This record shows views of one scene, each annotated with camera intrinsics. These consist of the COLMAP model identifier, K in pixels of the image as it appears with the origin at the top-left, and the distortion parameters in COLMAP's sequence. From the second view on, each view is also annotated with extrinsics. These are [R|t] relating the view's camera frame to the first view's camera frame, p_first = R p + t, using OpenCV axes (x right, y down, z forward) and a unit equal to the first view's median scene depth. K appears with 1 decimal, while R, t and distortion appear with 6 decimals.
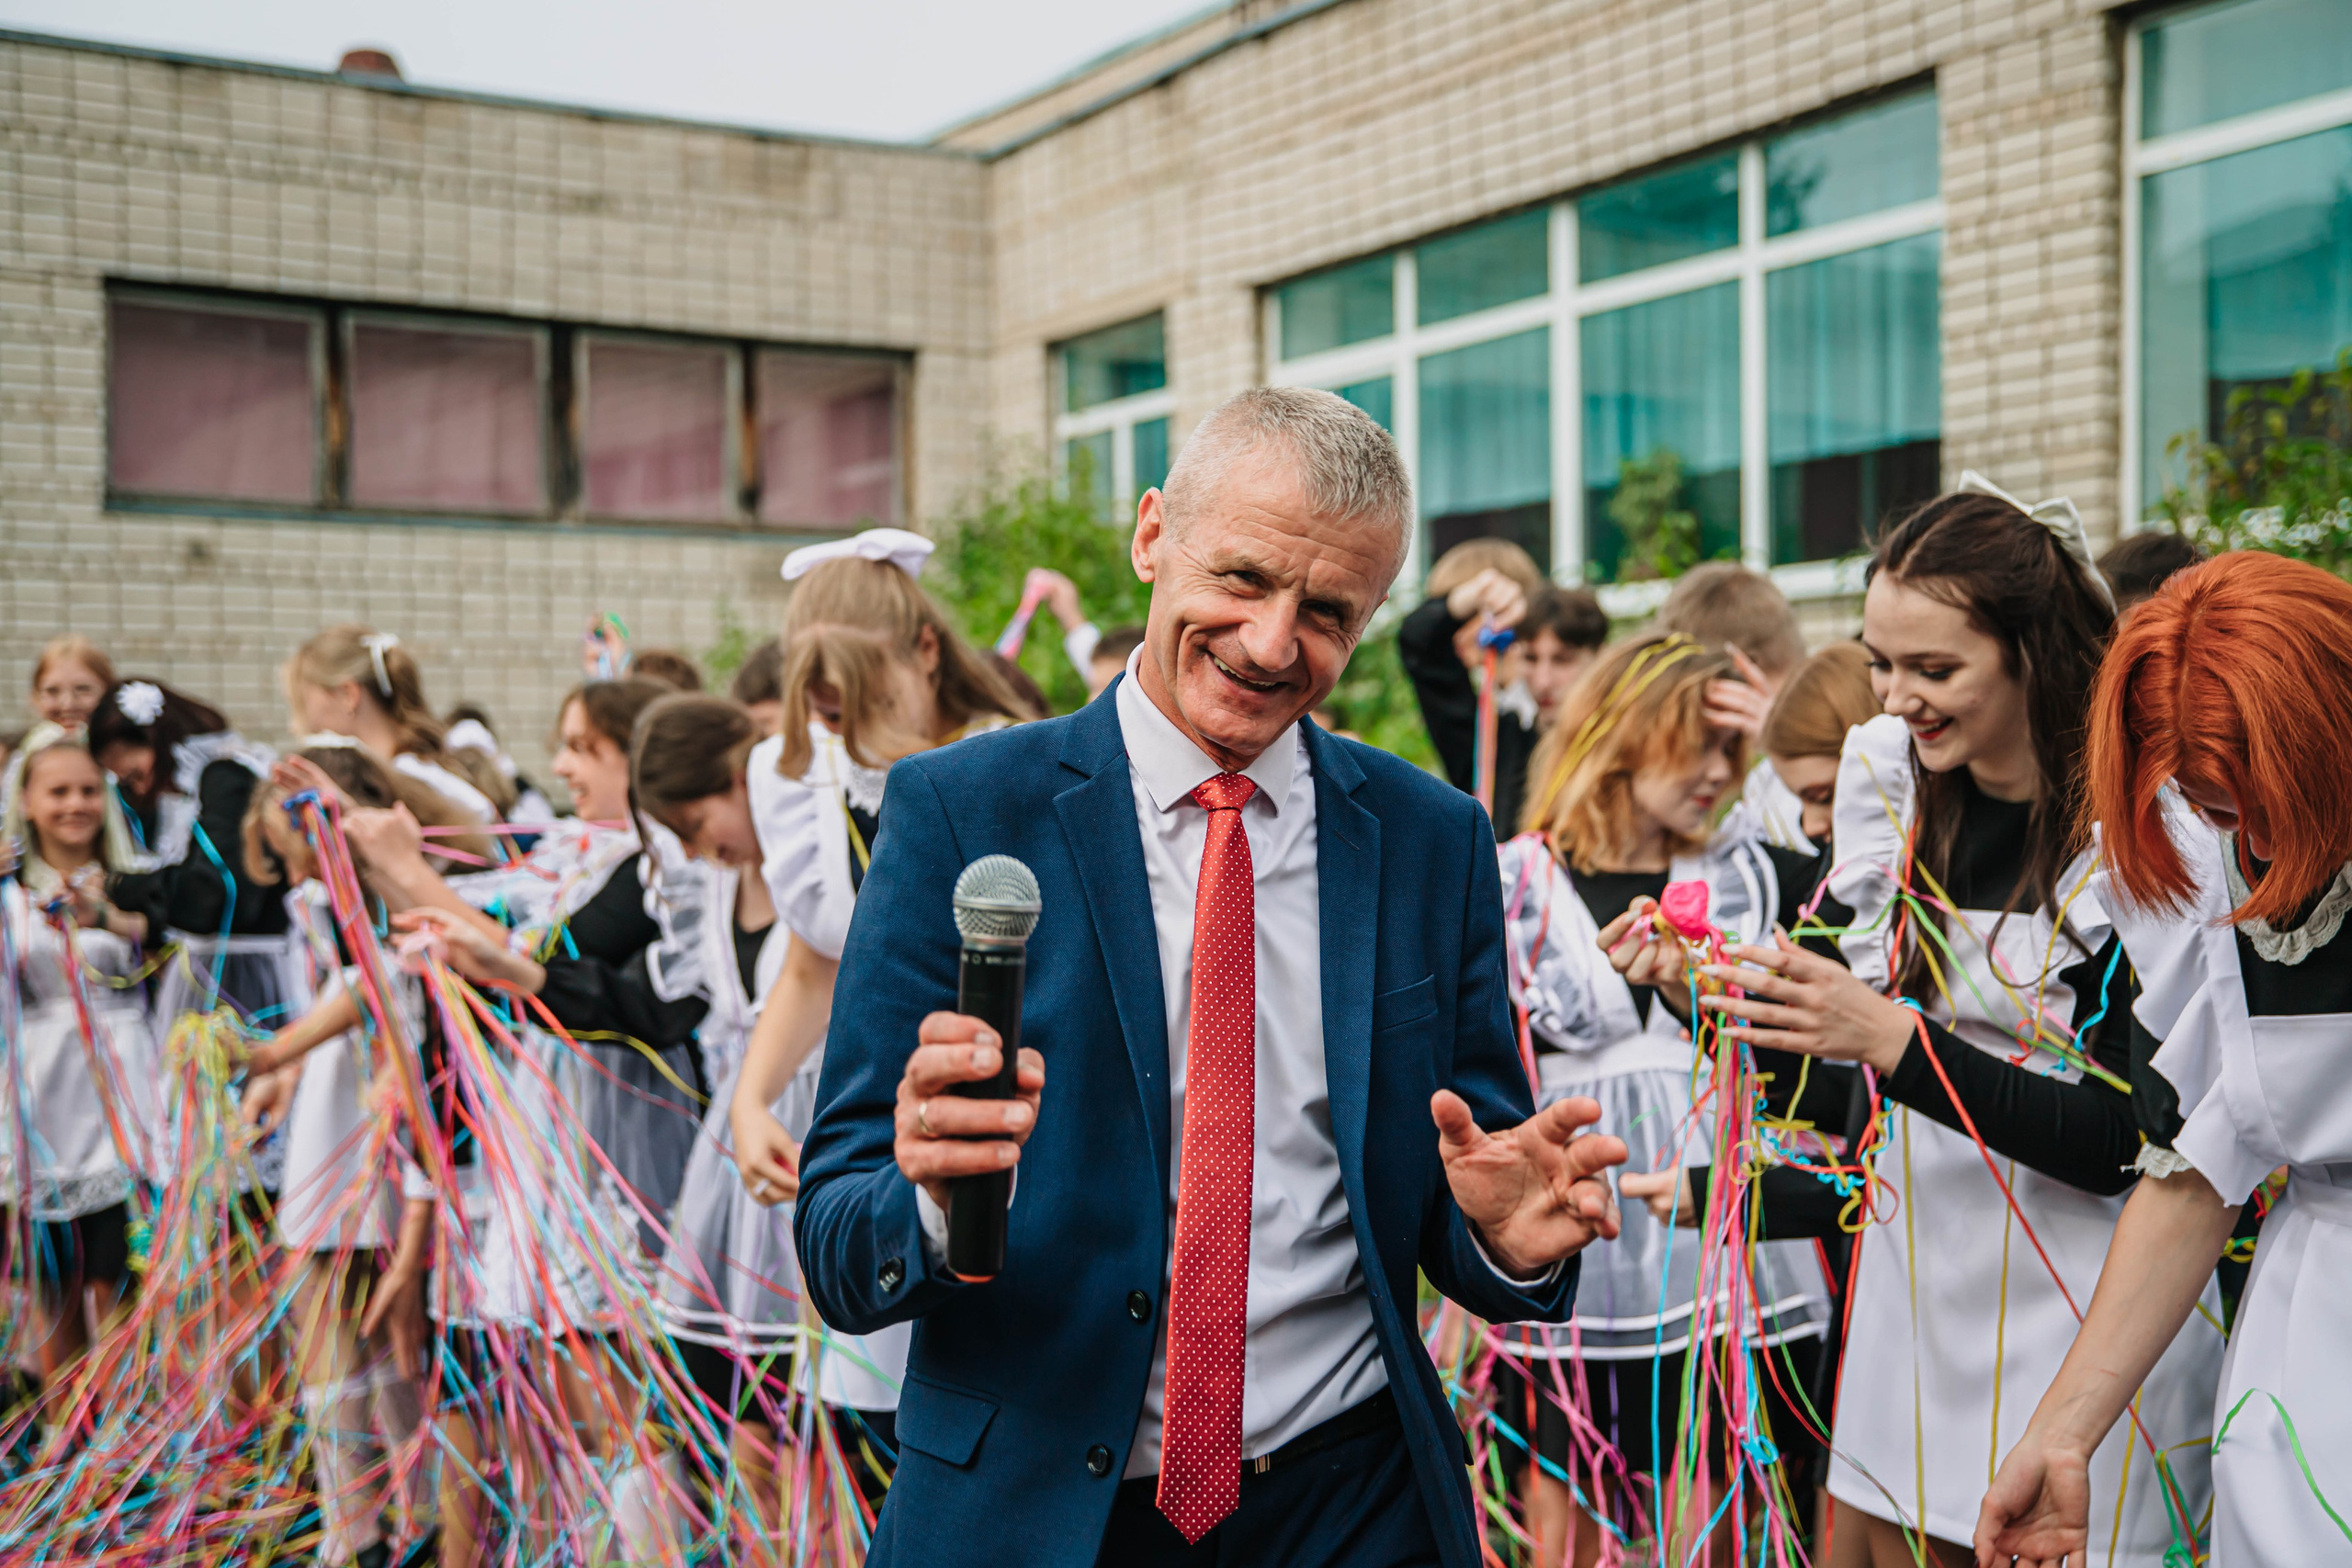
lens RADIAL K [[2935.7, 0, 1217.1], [0, 2935.7, 829.0], [0, 0, 1]] dist [0.053515, 0.000000]
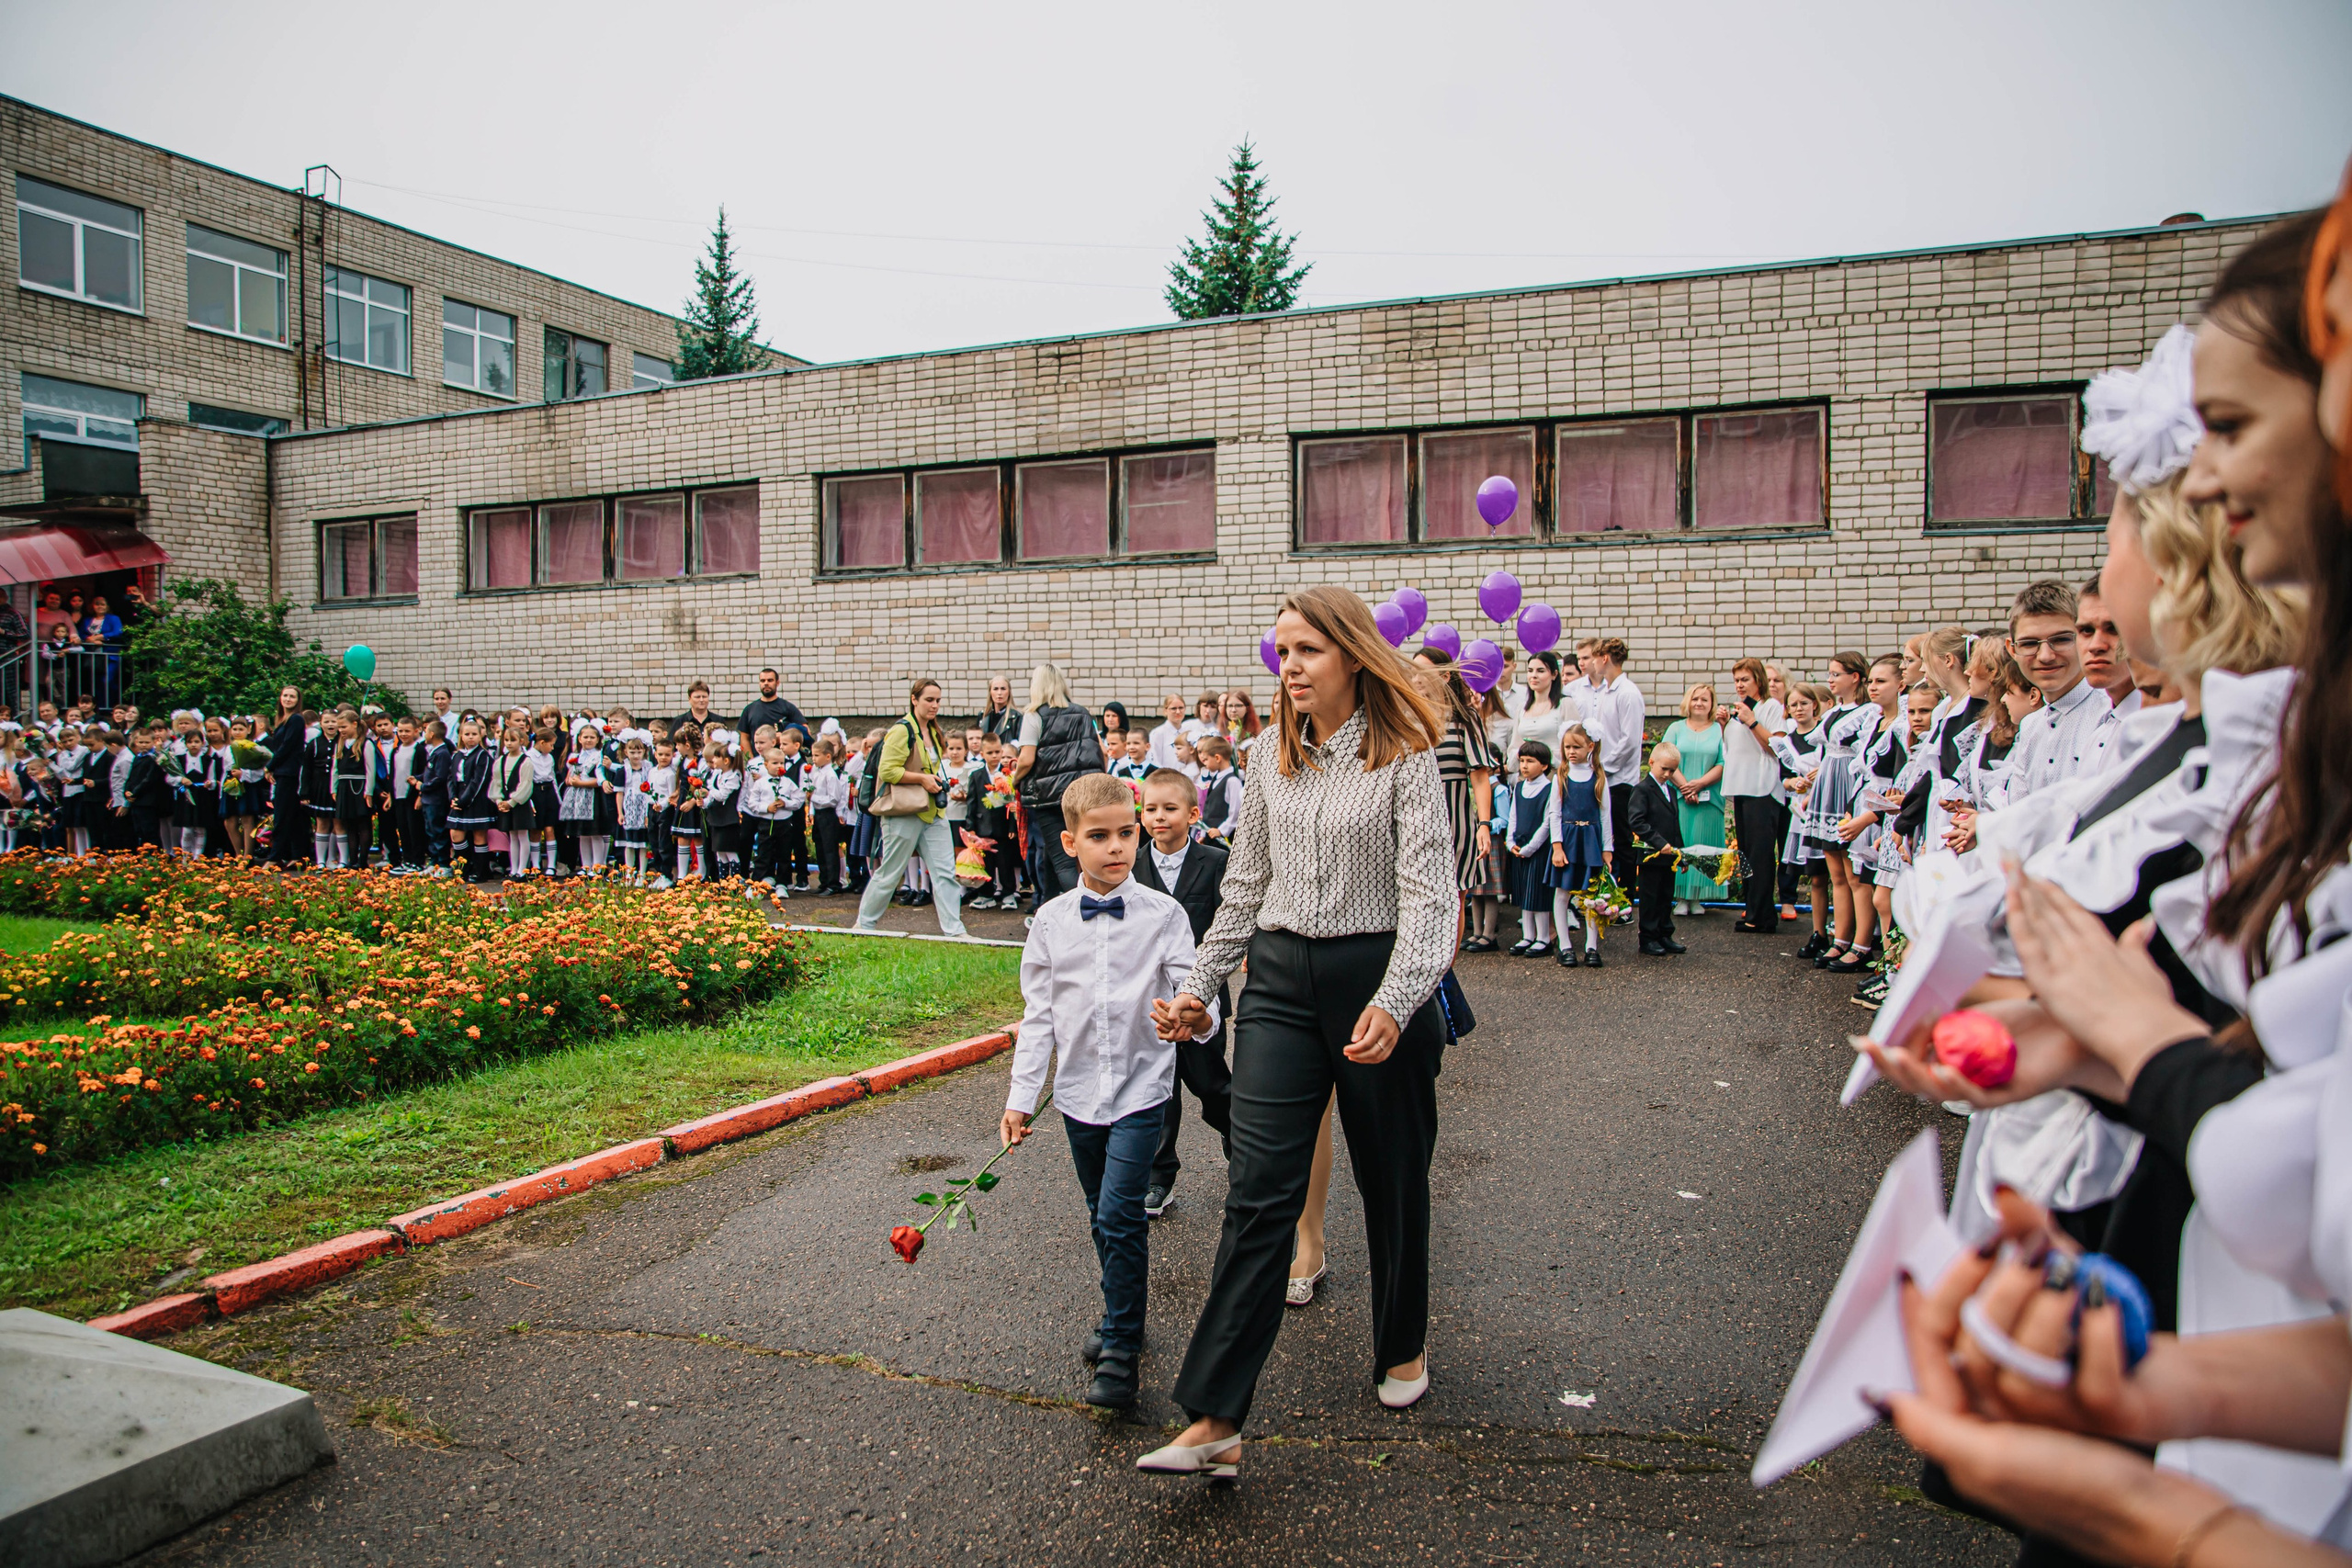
lens RADIAL K [[1709.4, 0, 1180.6], [0, 1709.4, 786.4], [0, 0, 1]] dist [-0.066105, 0.048156]
pose [[0.527446, 0.046733, -0.848302, 0.210637], [-0.013197, 0.998816, 0.046819, -0.005598], [0.849486, -0.013500, 0.527438, 0.149312]]
